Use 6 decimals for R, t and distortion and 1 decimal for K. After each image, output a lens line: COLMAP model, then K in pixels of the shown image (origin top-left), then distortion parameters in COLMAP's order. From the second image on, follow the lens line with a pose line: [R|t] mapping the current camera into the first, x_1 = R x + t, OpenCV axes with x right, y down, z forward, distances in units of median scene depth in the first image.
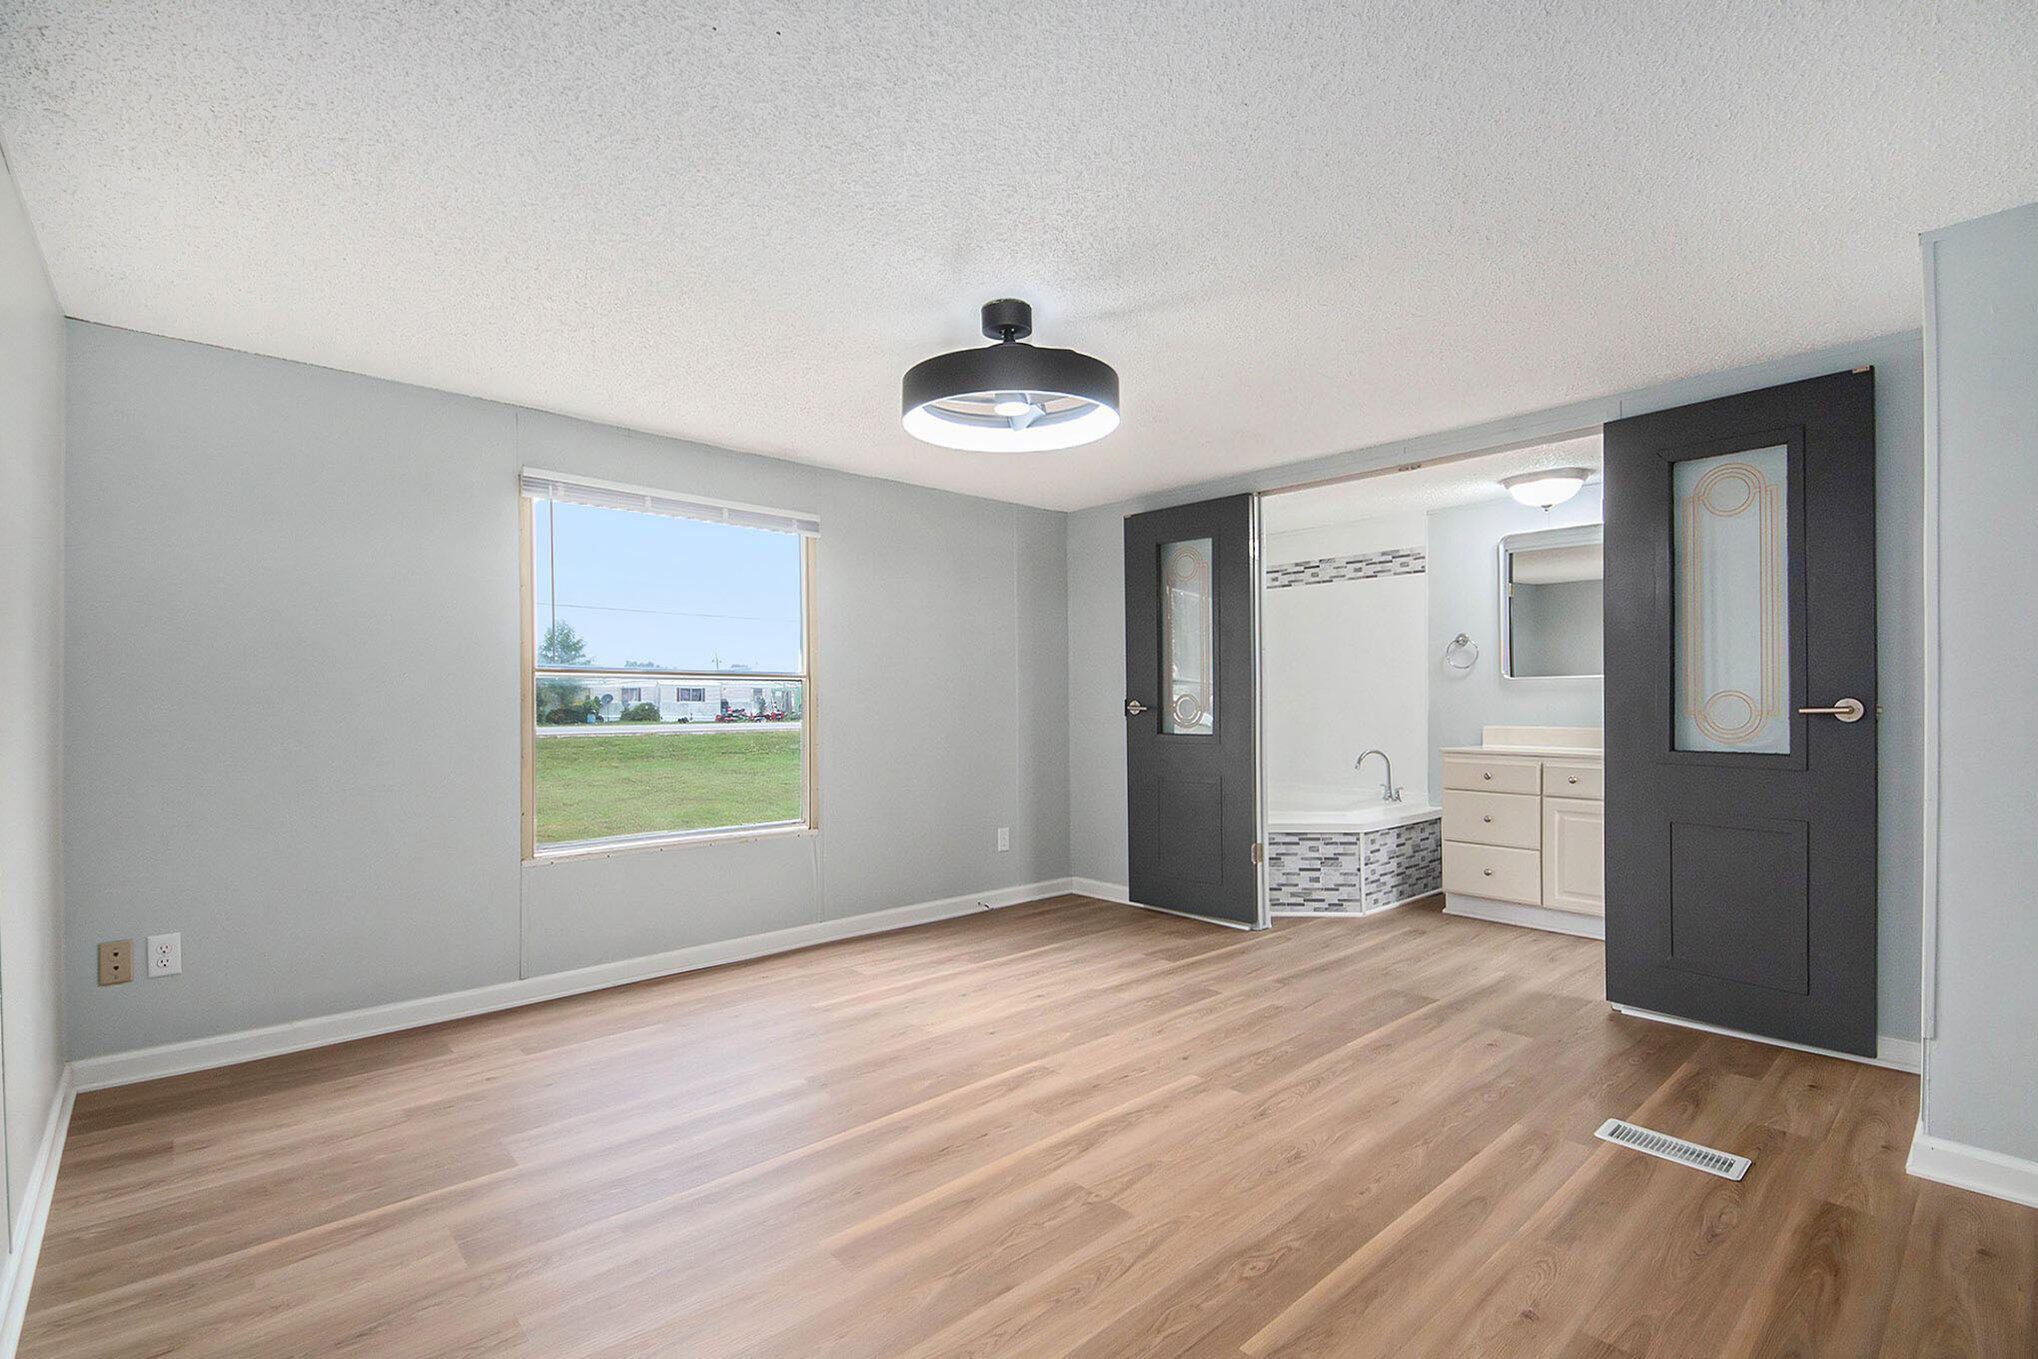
lens RADIAL K [[929.6, 0, 1017.3], [0, 929.6, 691.4], [0, 0, 1]] dist [-0.000263, -0.000087]
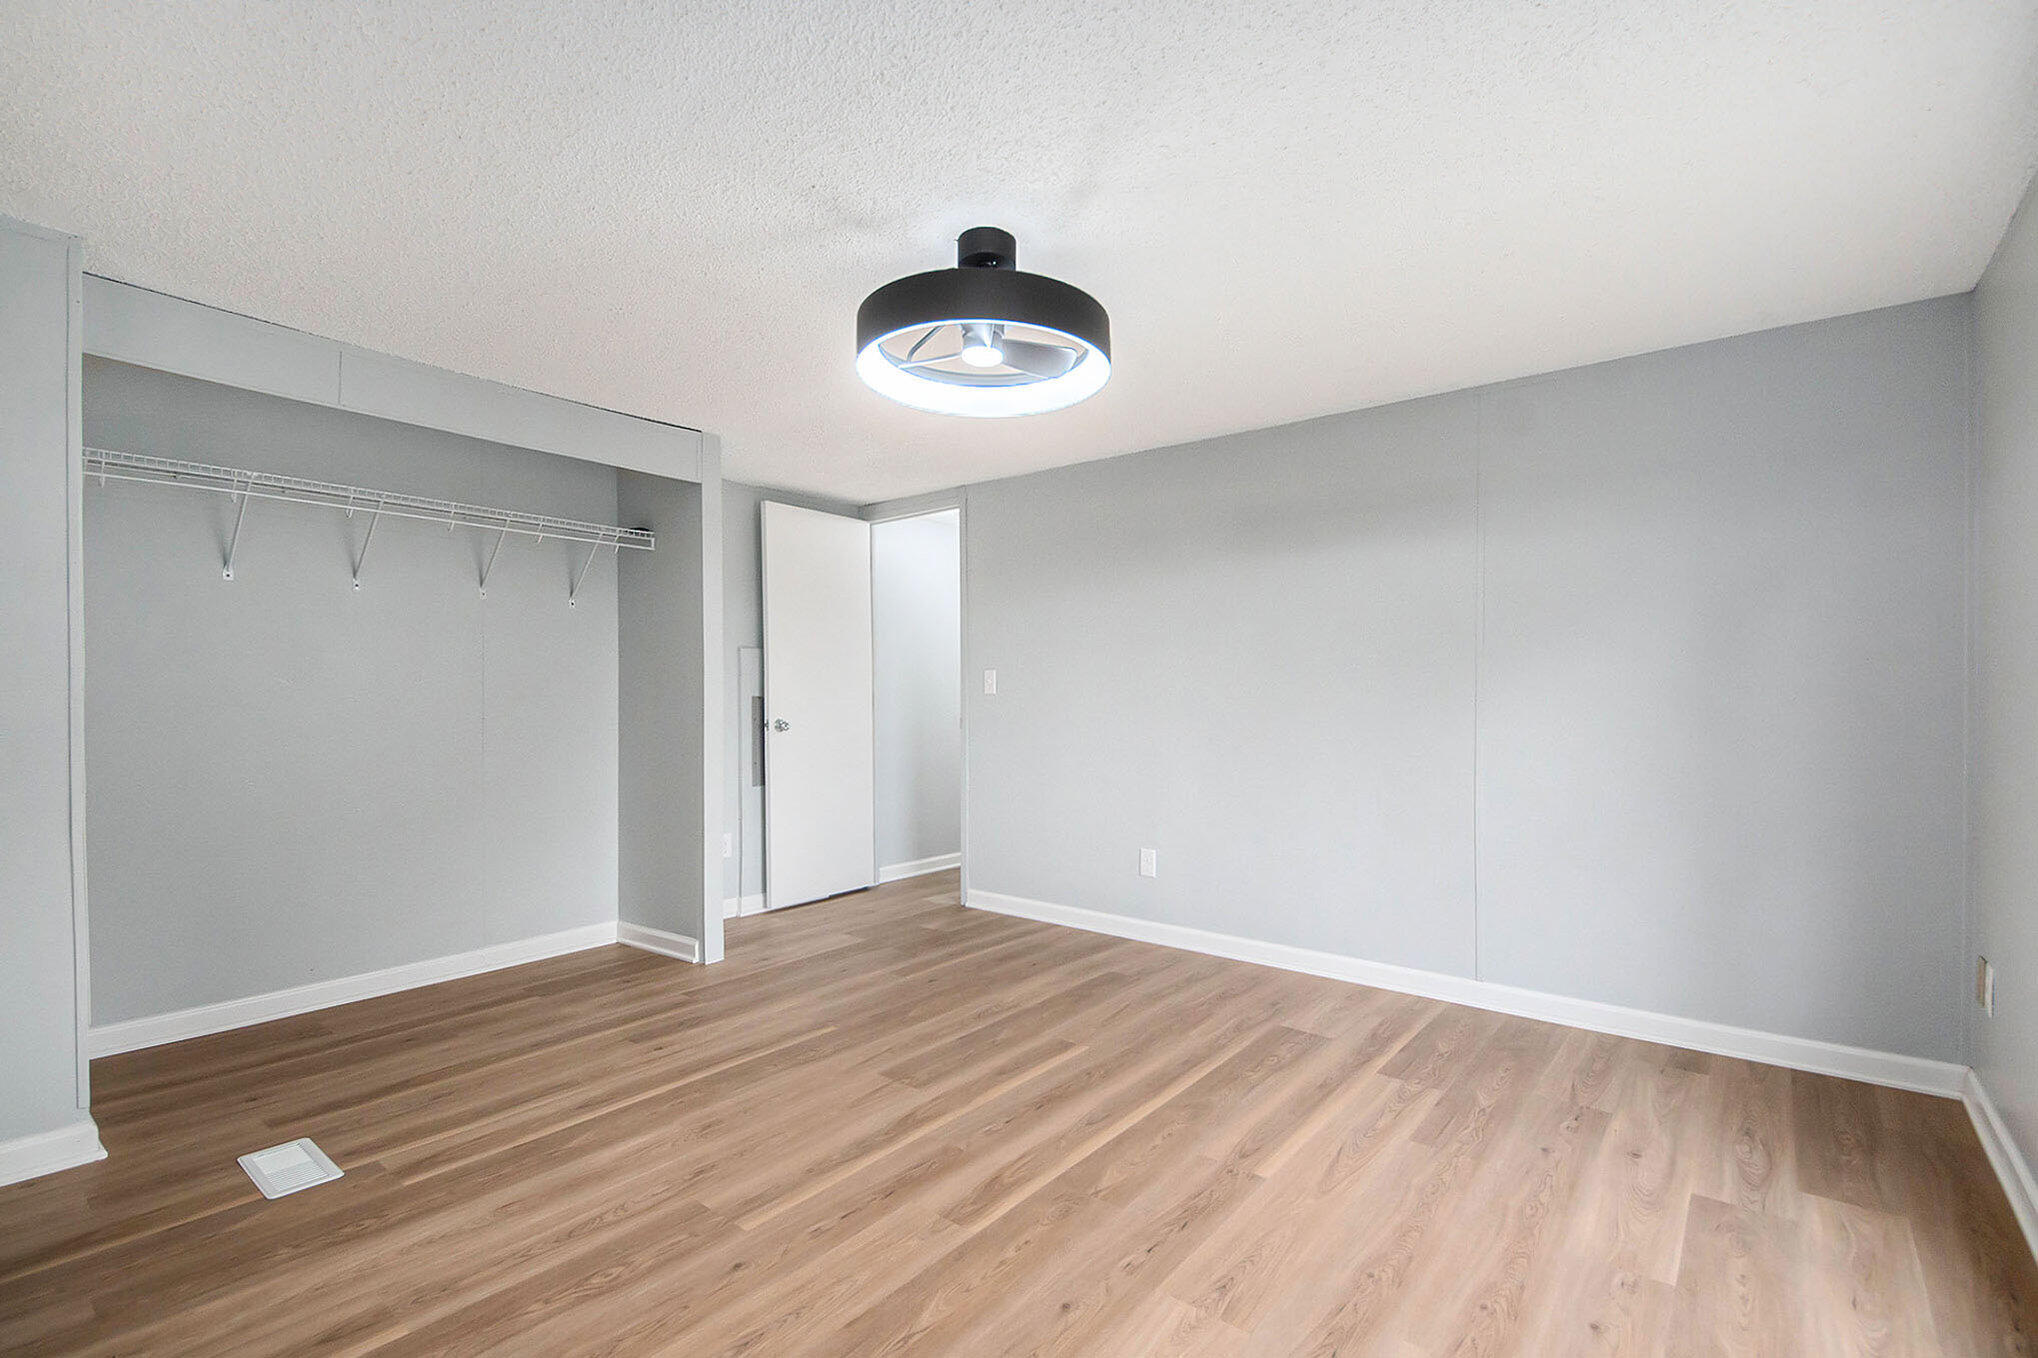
lens RADIAL K [[929.6, 0, 1021.3], [0, 929.6, 689.0], [0, 0, 1]] dist [-0.000263, -0.000087]
pose [[-0.988231, 0.000223, -0.152967, 0.102795], [0.001862, 0.999942, -0.010566, 0.015215], [0.152956, -0.010726, -0.988175, 1.956021]]
